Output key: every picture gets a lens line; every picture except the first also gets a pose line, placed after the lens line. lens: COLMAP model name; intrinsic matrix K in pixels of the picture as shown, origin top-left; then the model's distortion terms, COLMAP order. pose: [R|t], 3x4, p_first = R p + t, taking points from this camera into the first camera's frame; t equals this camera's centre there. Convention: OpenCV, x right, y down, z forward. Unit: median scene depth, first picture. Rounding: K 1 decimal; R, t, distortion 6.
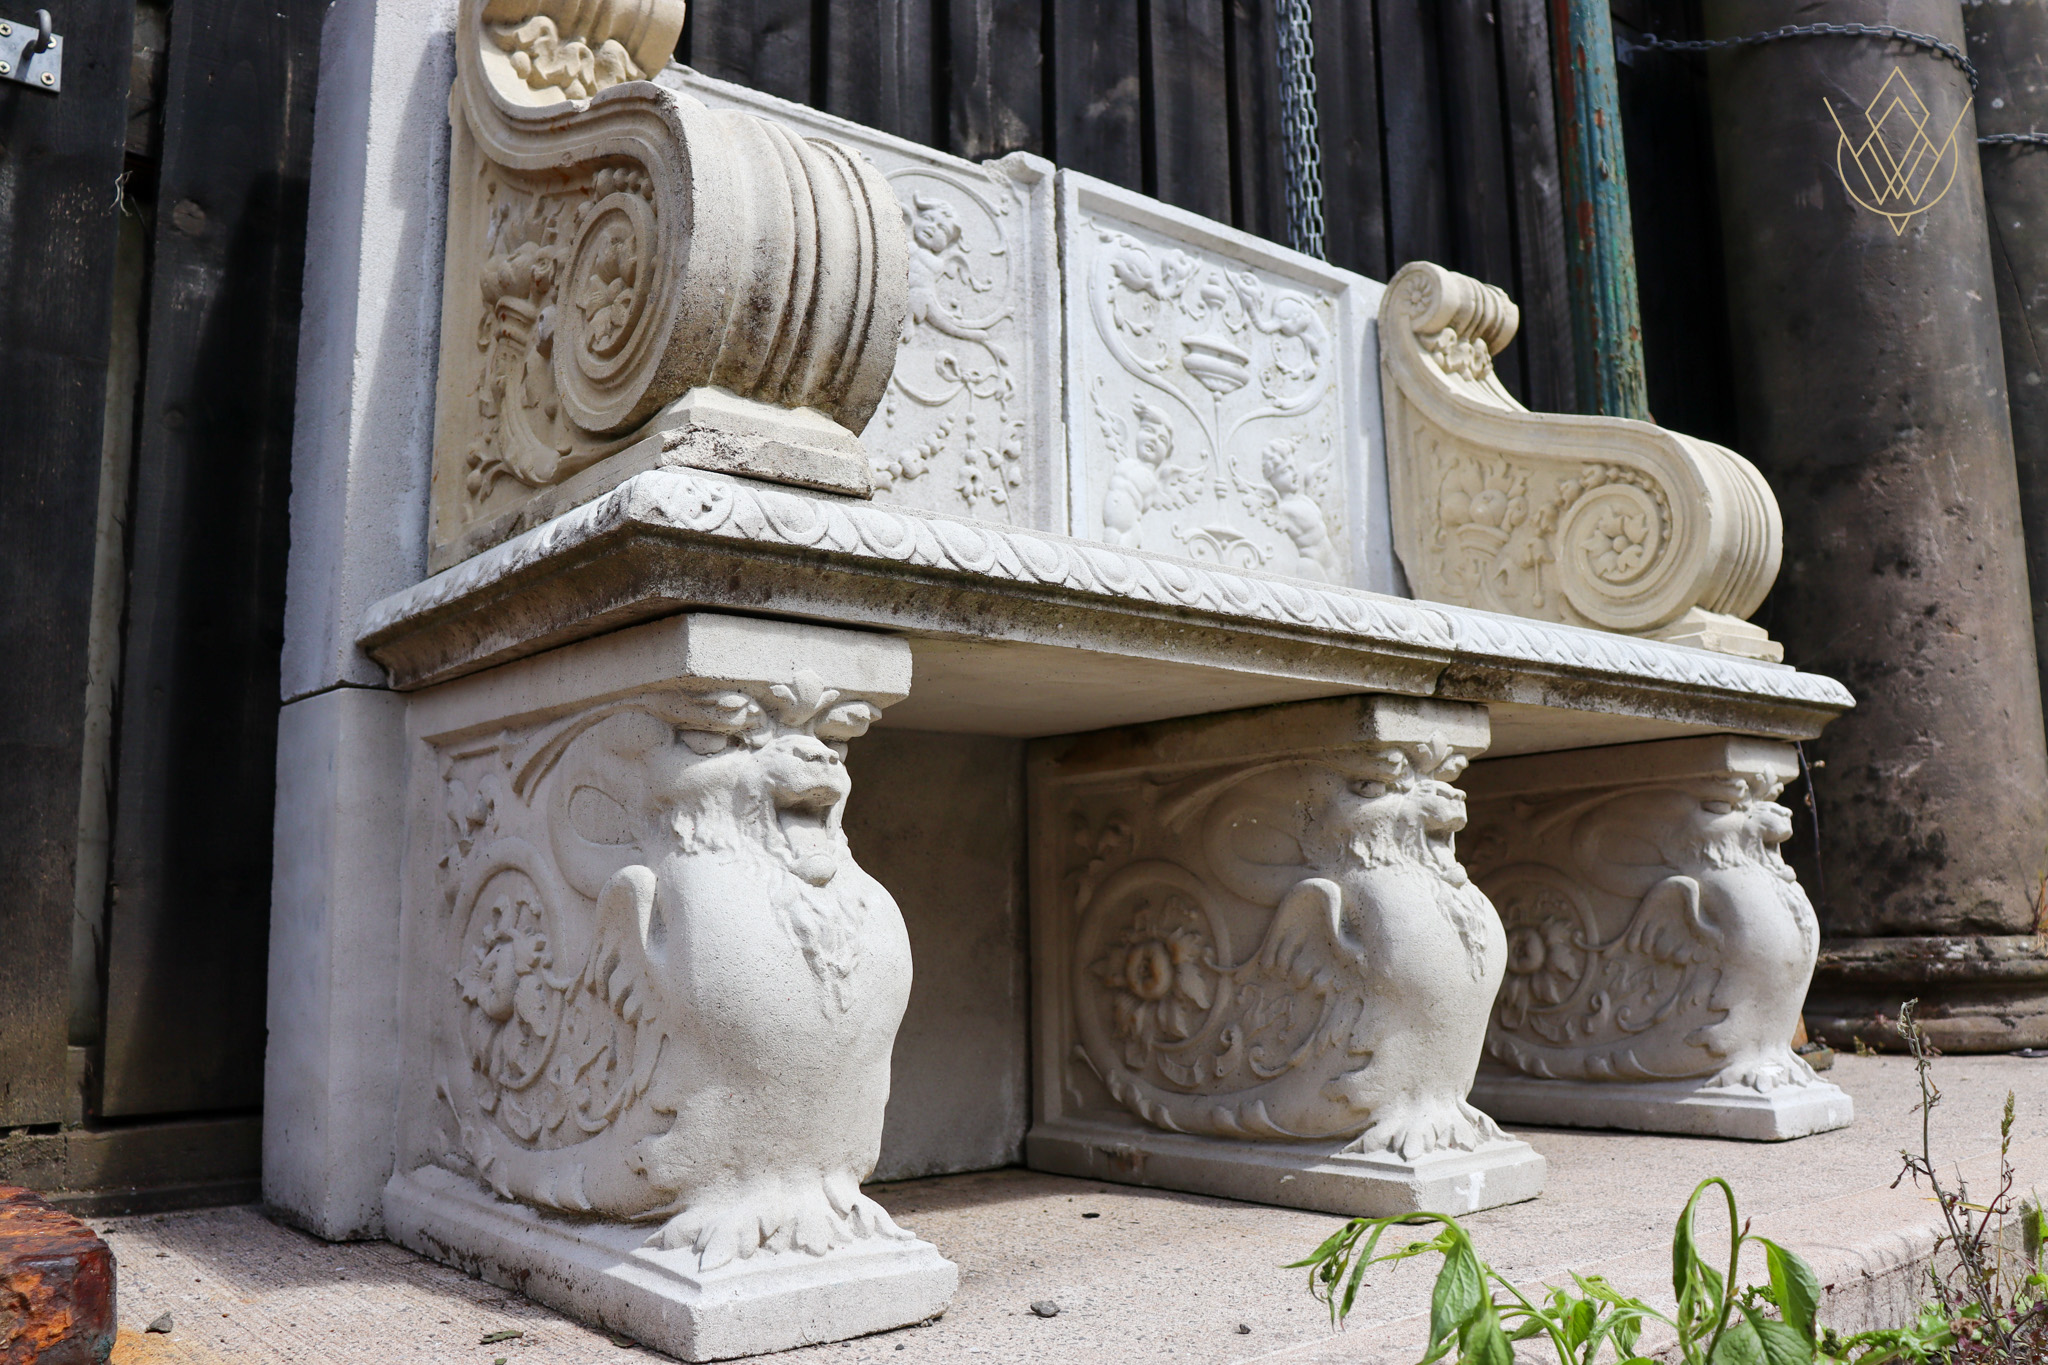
lens RADIAL K [[1714.5, 0, 1031.4], [0, 1714.5, 701.5], [0, 0, 1]] dist [-0.153144, 0.138414]
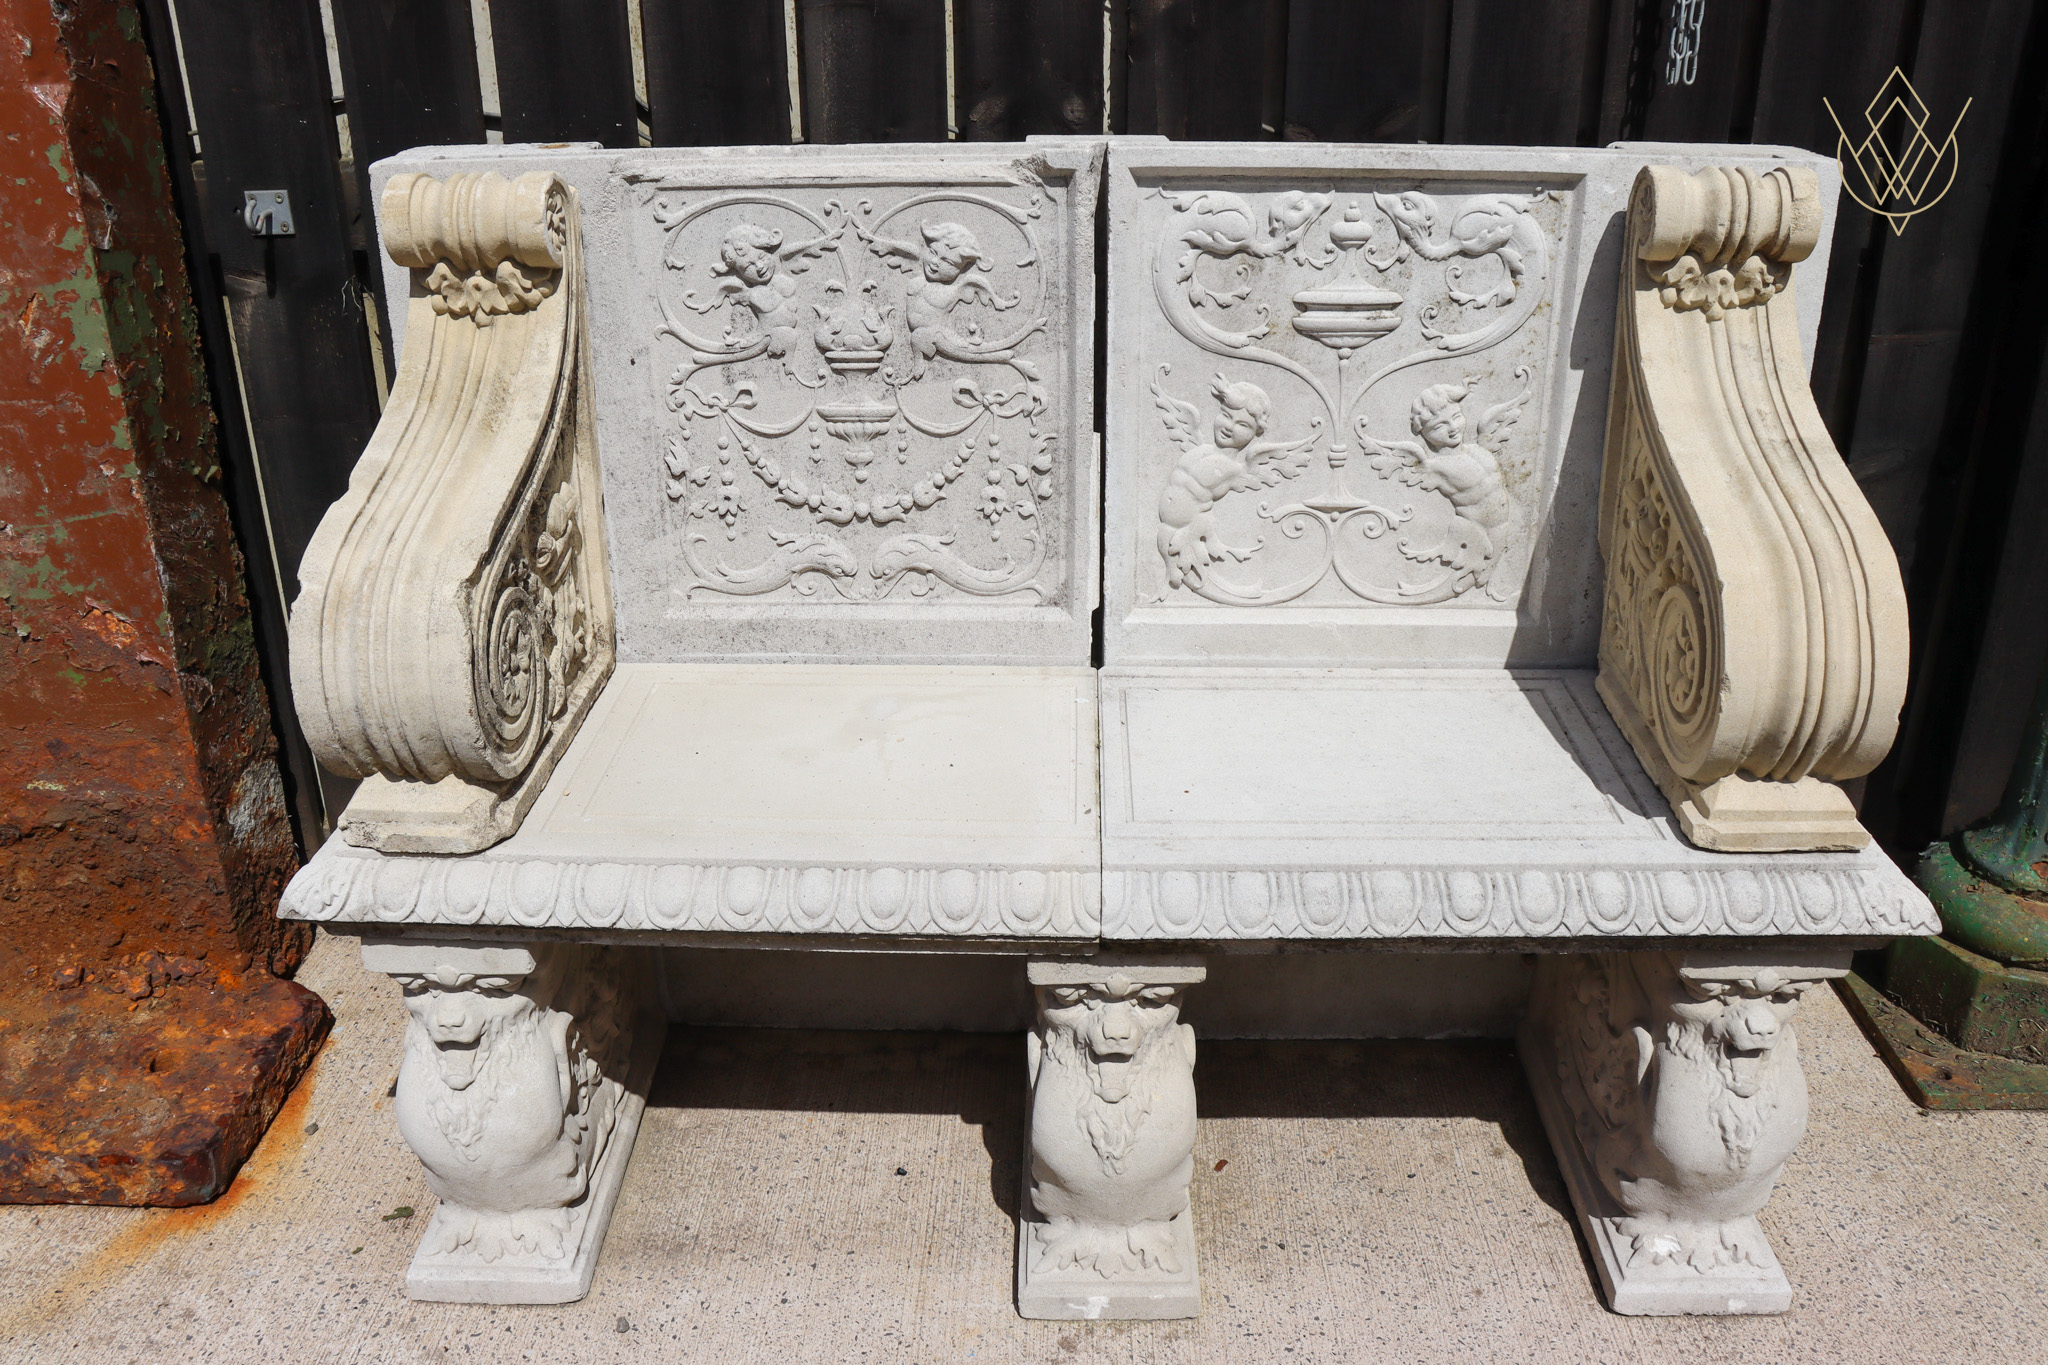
lens RADIAL K [[1714.5, 0, 1030.7], [0, 1714.5, 699.3], [0, 0, 1]] dist [-0.153144, 0.138414]
pose [[0.752855, 0.279912, -0.595700, 0.604529], [0.082751, 0.857627, 0.507570, -0.521944], [0.652964, -0.431421, 0.622506, 0.281834]]
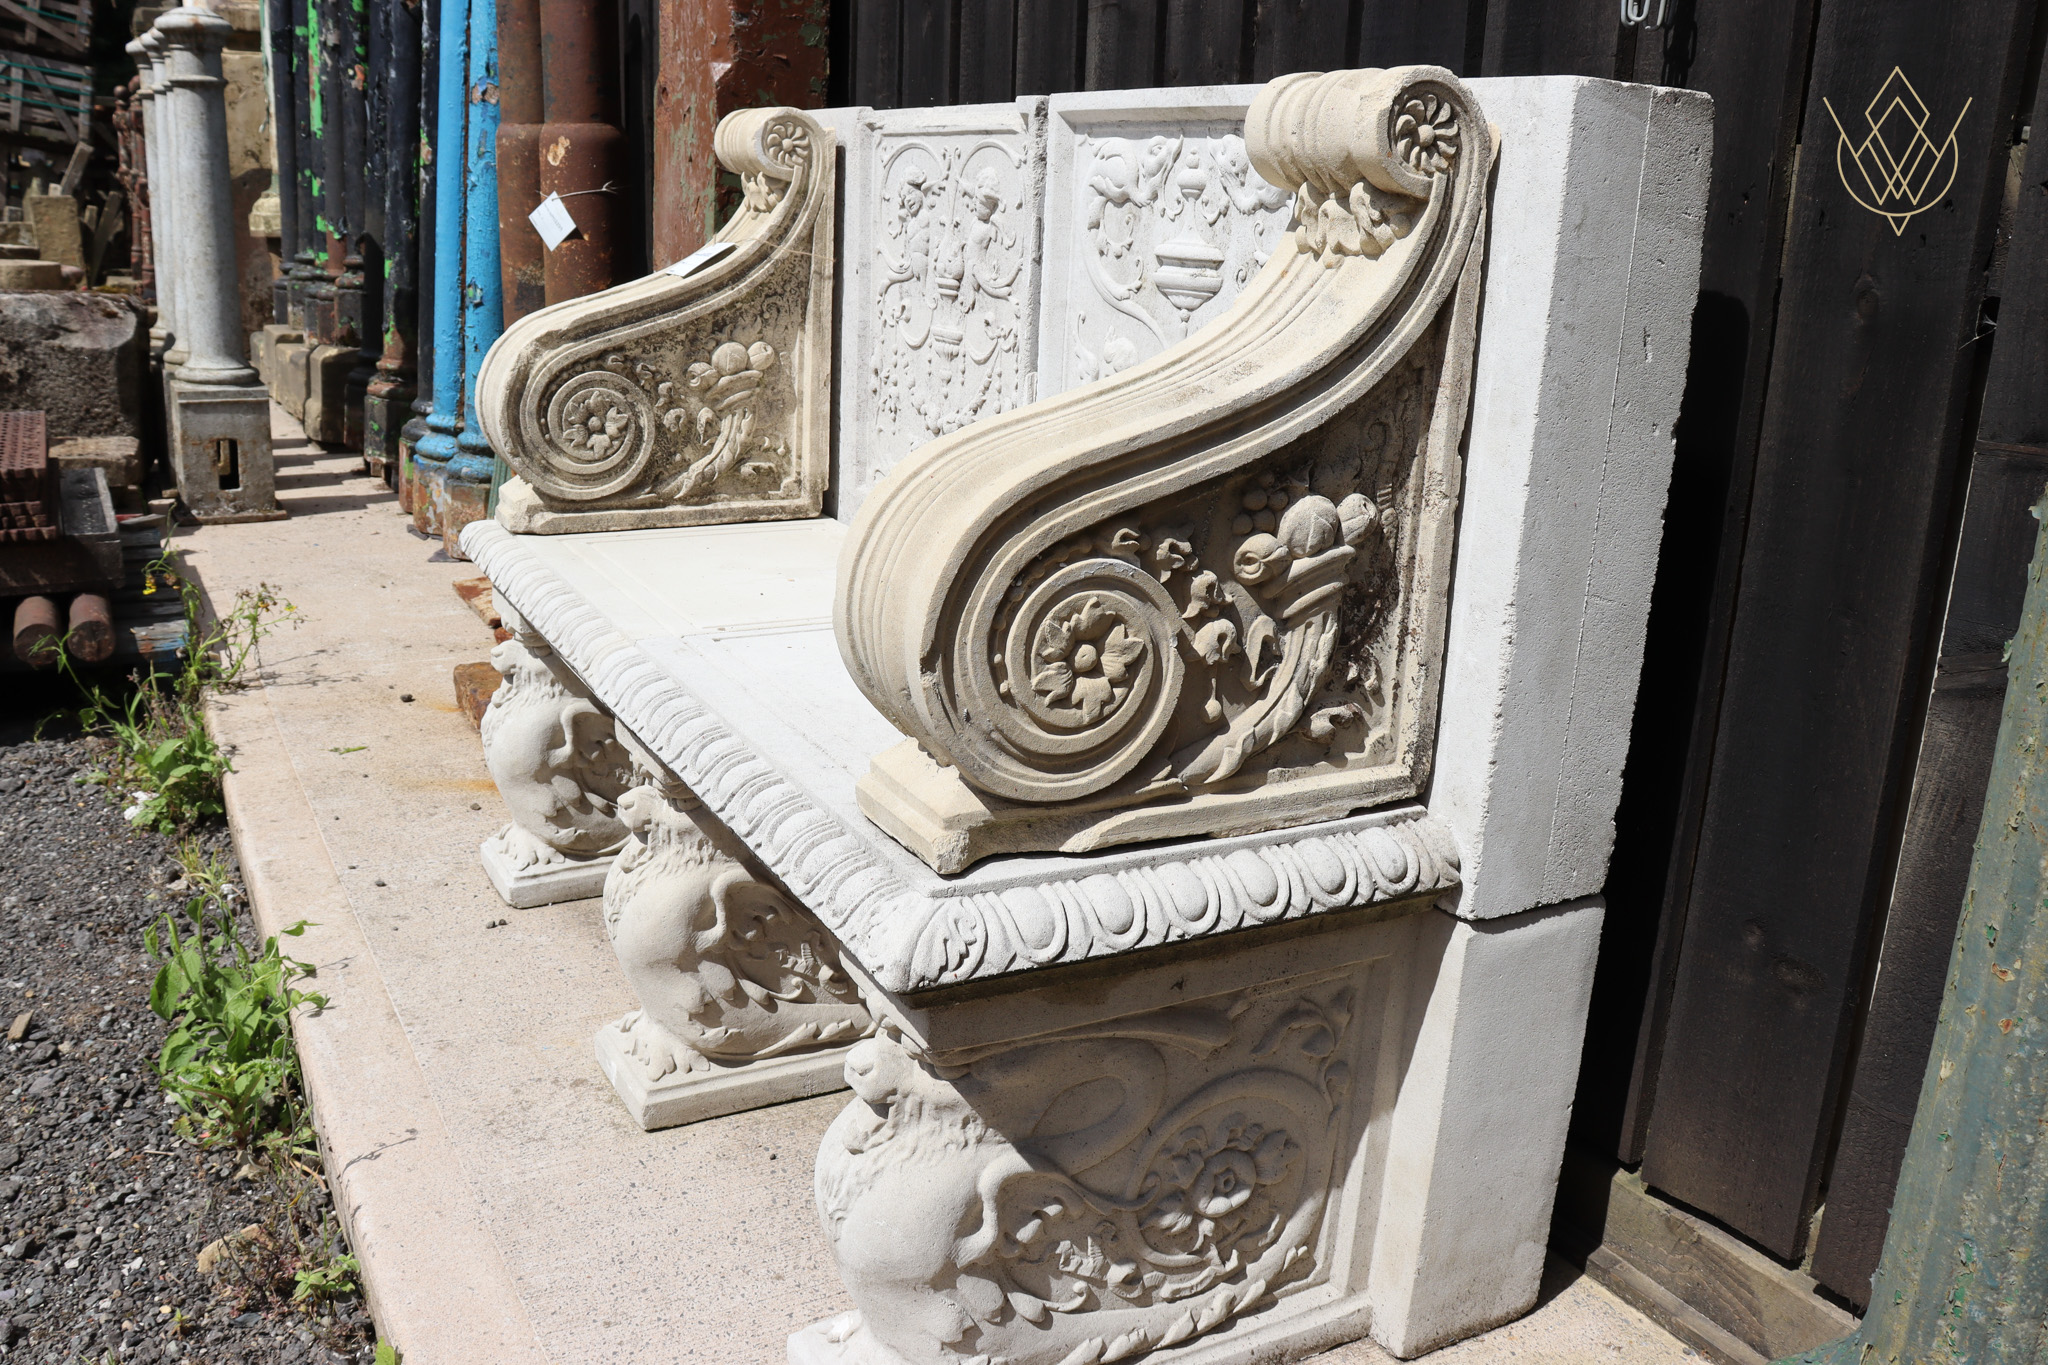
lens RADIAL K [[1714.5, 0, 1030.5], [0, 1714.5, 679.5], [0, 0, 1]] dist [-0.153144, 0.138414]
pose [[-0.188753, 0.279064, -0.941539, 1.002596], [0.091802, 0.959589, 0.266010, -0.251604], [0.977724, -0.036225, -0.206744, 1.166704]]
